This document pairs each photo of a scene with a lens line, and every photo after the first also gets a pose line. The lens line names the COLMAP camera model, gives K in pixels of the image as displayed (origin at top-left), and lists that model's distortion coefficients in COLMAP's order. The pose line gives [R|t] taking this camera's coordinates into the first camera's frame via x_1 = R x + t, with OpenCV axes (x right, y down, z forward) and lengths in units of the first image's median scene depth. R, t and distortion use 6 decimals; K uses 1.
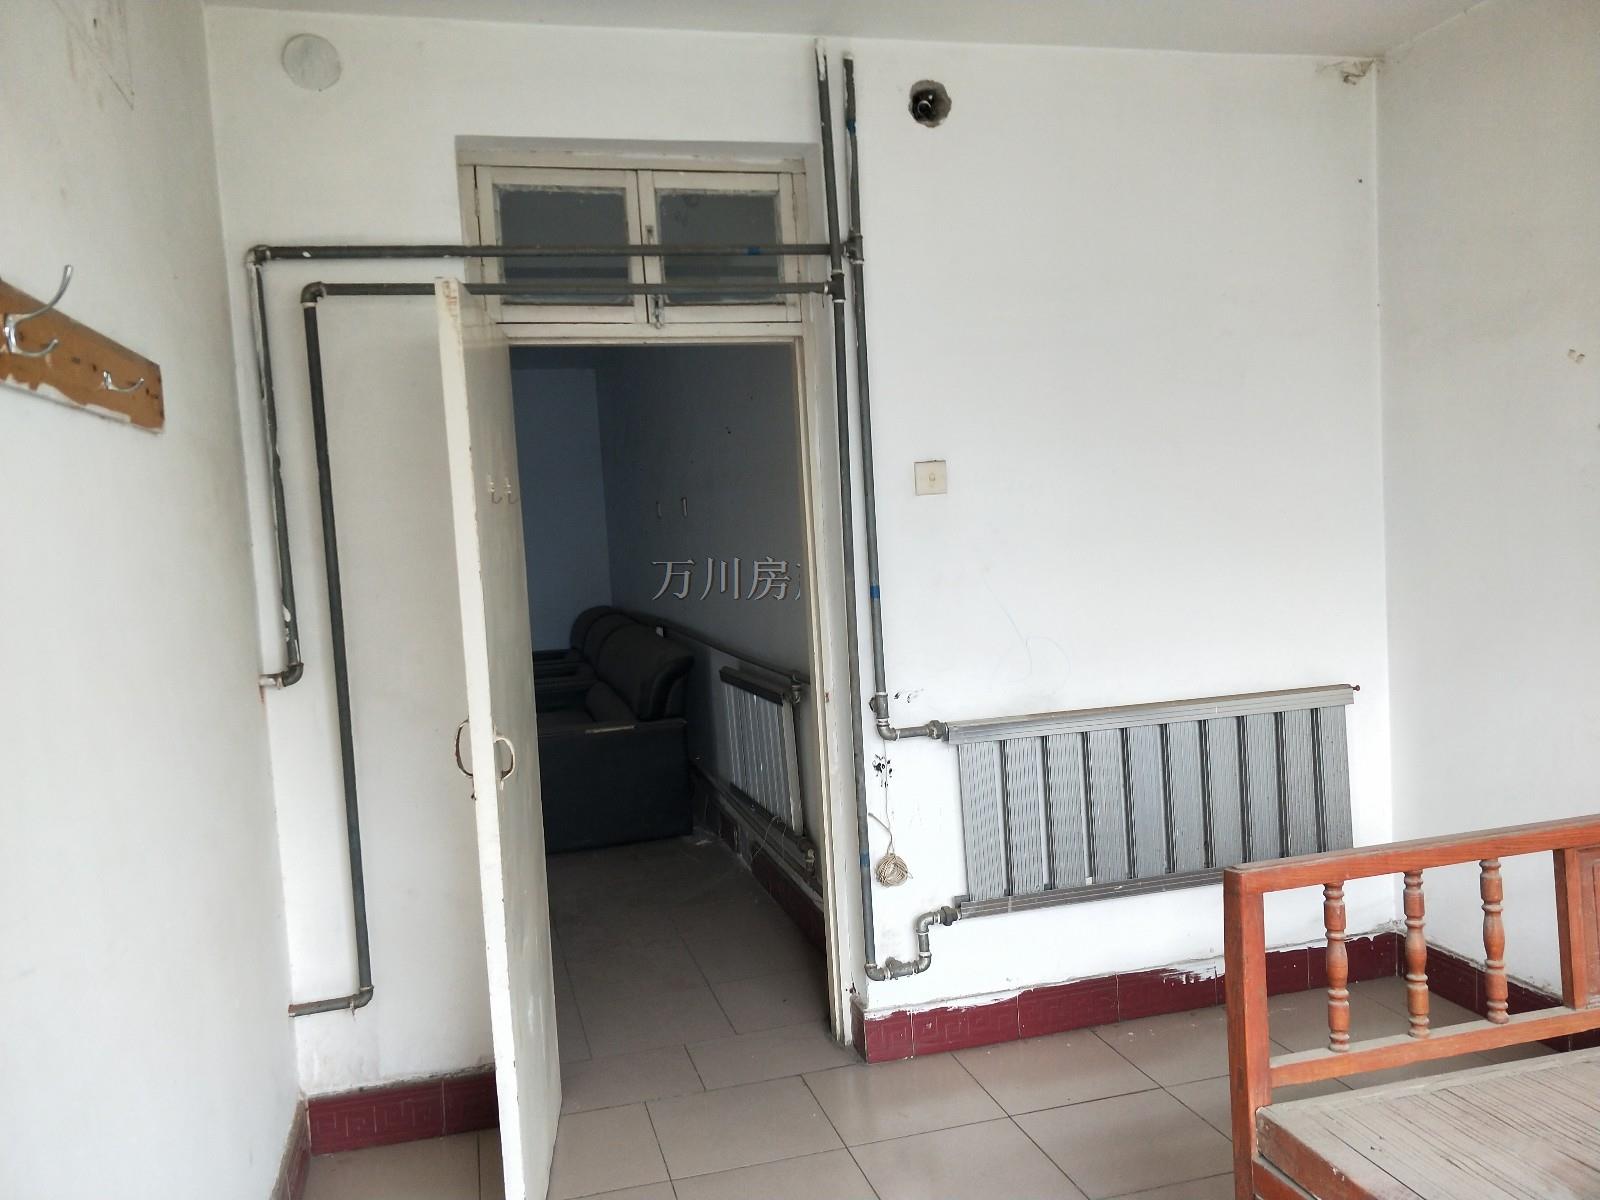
lens RADIAL K [[1199.1, 0, 800.0], [0, 1199.1, 600.0], [0, 0, 1]] dist [0.076466, -0.001049]
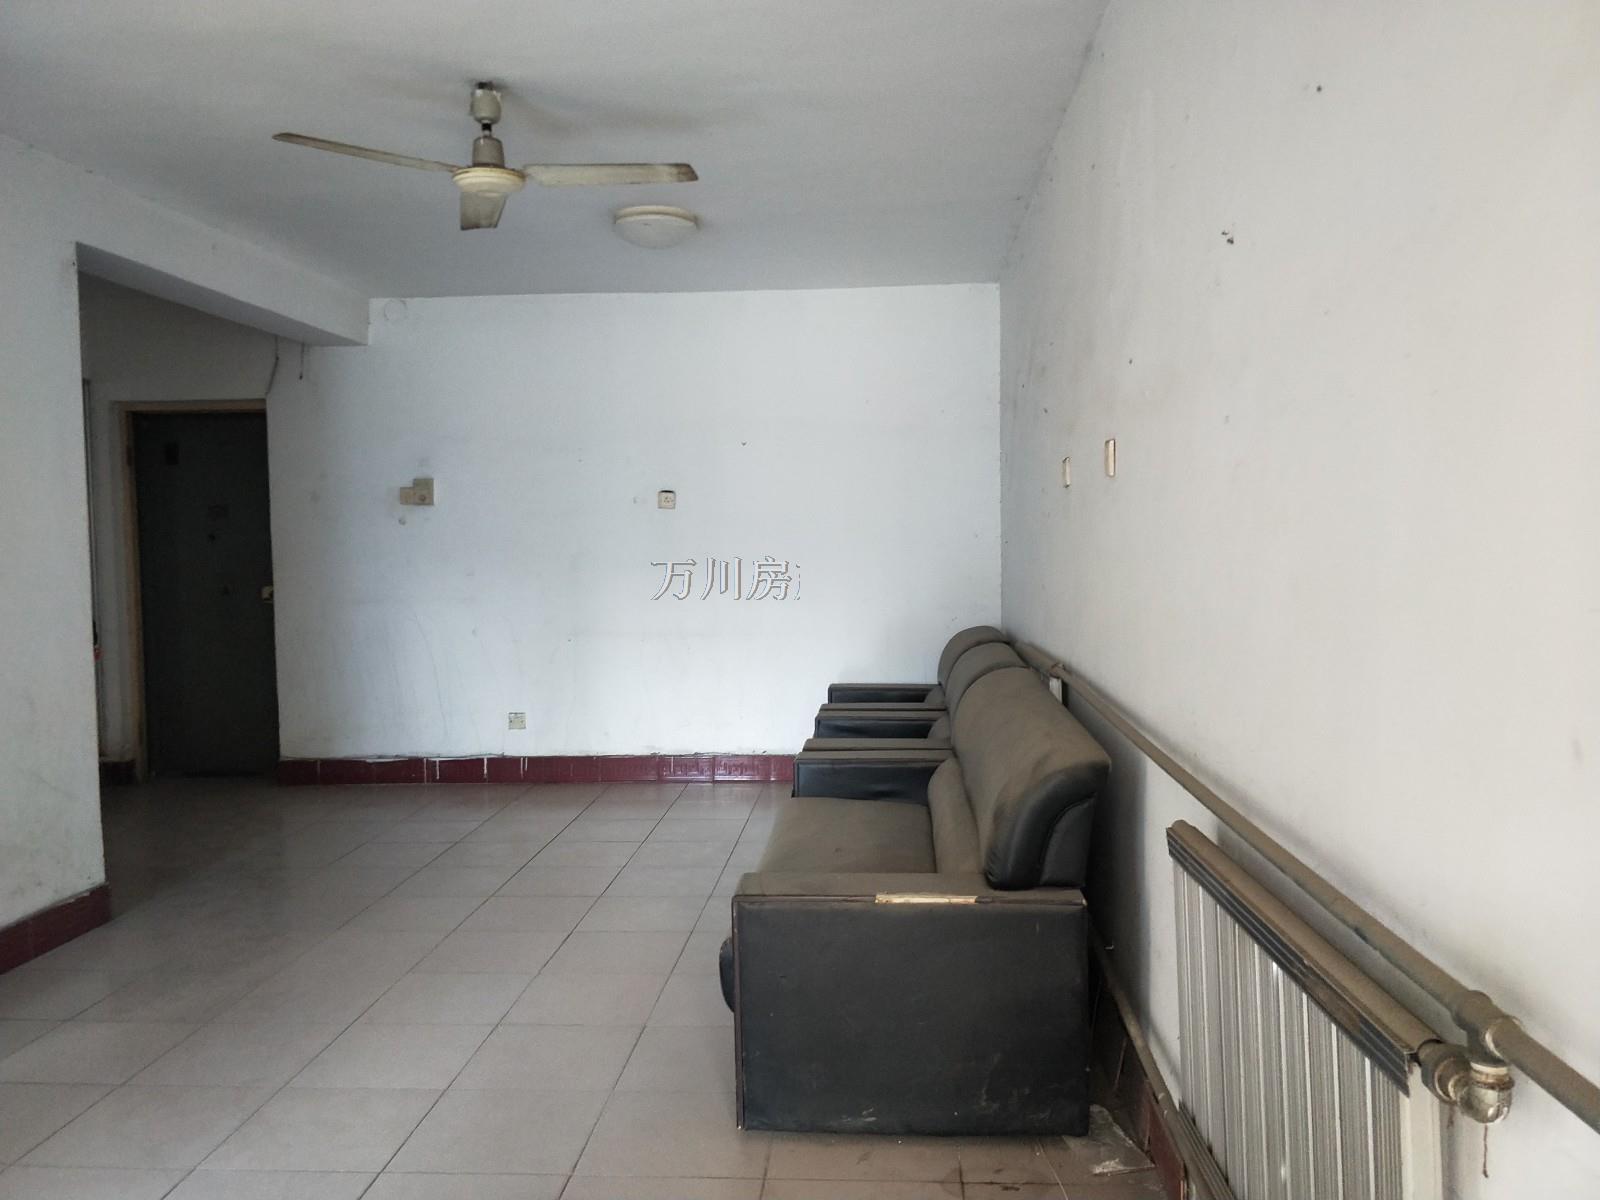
lens RADIAL K [[1462.5, 0, 800.0], [0, 1462.5, 600.0], [0, 0, 1]] dist [0.106342, -0.002756]
pose [[0.951219, 0.060913, -0.302442, -0.032151], [-0.063499, 0.997981, 0.001287, -0.011230], [0.301910, 0.017980, 0.953167, 0.402189]]
